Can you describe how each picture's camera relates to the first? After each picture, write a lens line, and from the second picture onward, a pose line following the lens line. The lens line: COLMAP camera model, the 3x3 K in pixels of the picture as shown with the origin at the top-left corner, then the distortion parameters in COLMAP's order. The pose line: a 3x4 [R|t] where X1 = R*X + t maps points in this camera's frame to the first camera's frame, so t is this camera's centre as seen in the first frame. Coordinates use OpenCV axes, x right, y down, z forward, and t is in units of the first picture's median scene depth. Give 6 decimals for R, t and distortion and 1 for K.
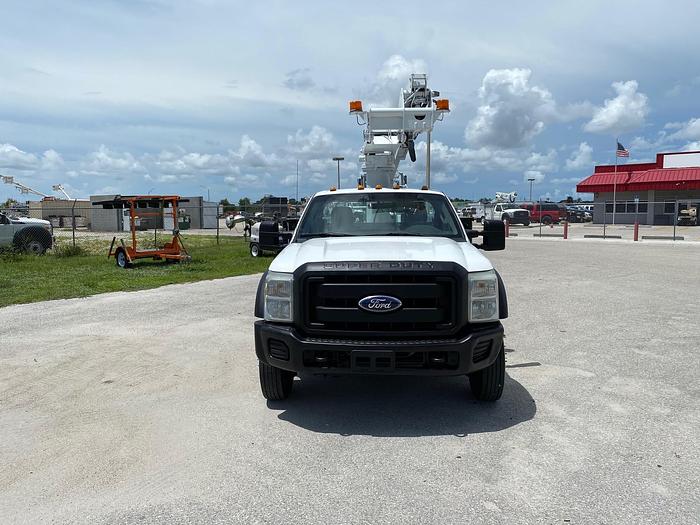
lens RADIAL K [[532.8, 0, 350.0], [0, 532.8, 262.5], [0, 0, 1]] dist [0.050199, -0.059143]
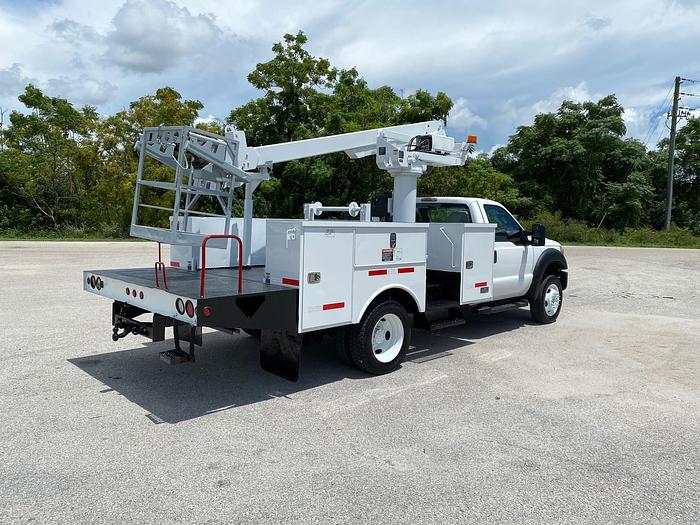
lens RADIAL K [[532.8, 0, 350.0], [0, 532.8, 262.5], [0, 0, 1]] dist [0.050199, -0.059143]
pose [[-0.731345, -0.067734, 0.678636, -0.705590], [0.051394, 0.986753, 0.153873, -0.208749], [-0.680069, 0.147412, -0.718176, 2.247277]]
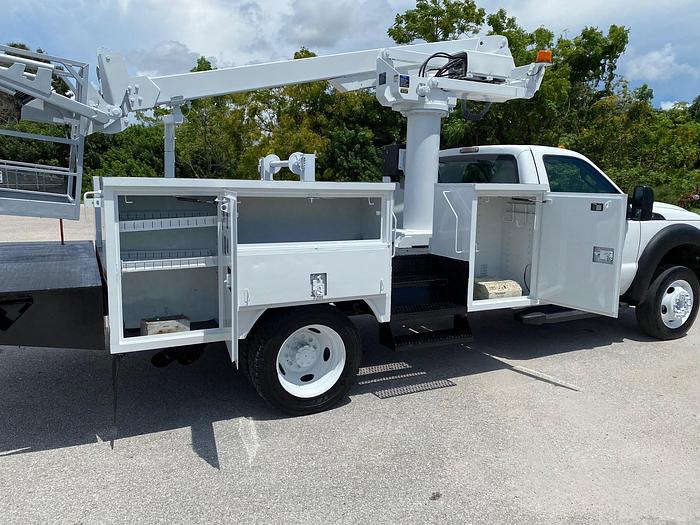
lens RADIAL K [[538.1, 0, 350.0], [0, 538.1, 262.5], [0, 0, 1]] dist [0.007611, 0.005367]
pose [[-0.477370, -0.132959, 0.868585, -0.664841], [0.076822, 0.978386, 0.191988, -0.153163], [-0.875338, 0.158376, -0.456837, 1.763635]]
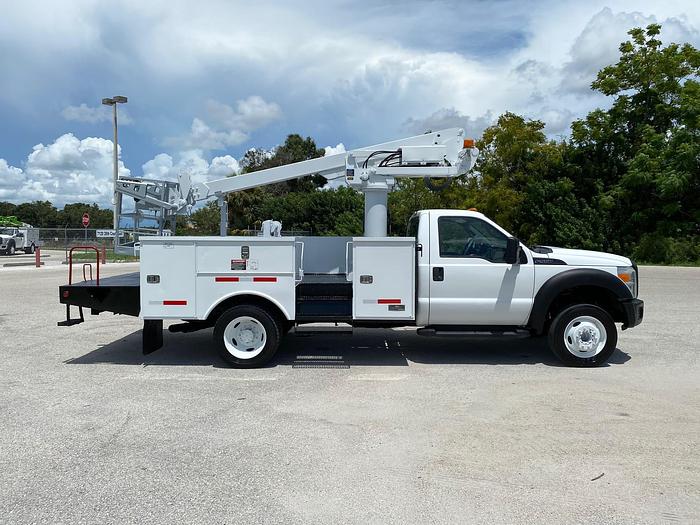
lens RADIAL K [[532.8, 0, 350.0], [0, 532.8, 262.5], [0, 0, 1]] dist [0.050199, -0.059143]
pose [[-0.021969, -0.045279, 0.998733, -1.212897], [0.100924, 0.993770, 0.047274, -0.108272], [-0.994652, 0.101834, -0.017262, 1.323004]]
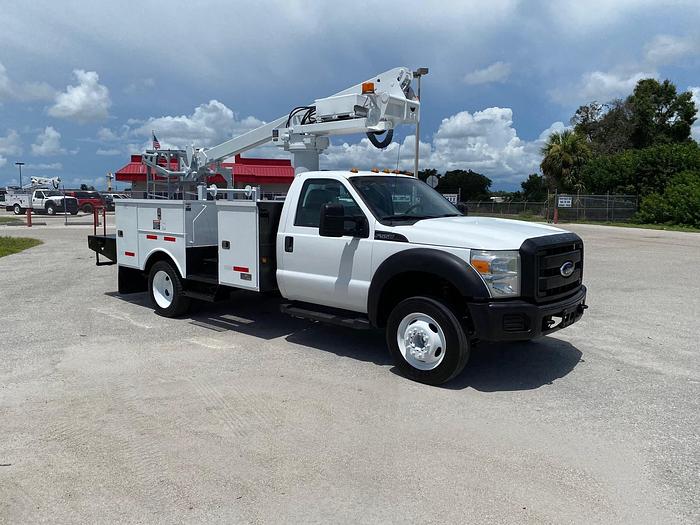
lens RADIAL K [[532.8, 0, 350.0], [0, 532.8, 262.5], [0, 0, 1]] dist [0.050199, -0.059143]
pose [[0.619979, -0.082761, 0.780242, -0.812881], [0.066967, 0.996374, 0.052475, -0.023285], [-0.781756, 0.019718, 0.623273, 0.415834]]
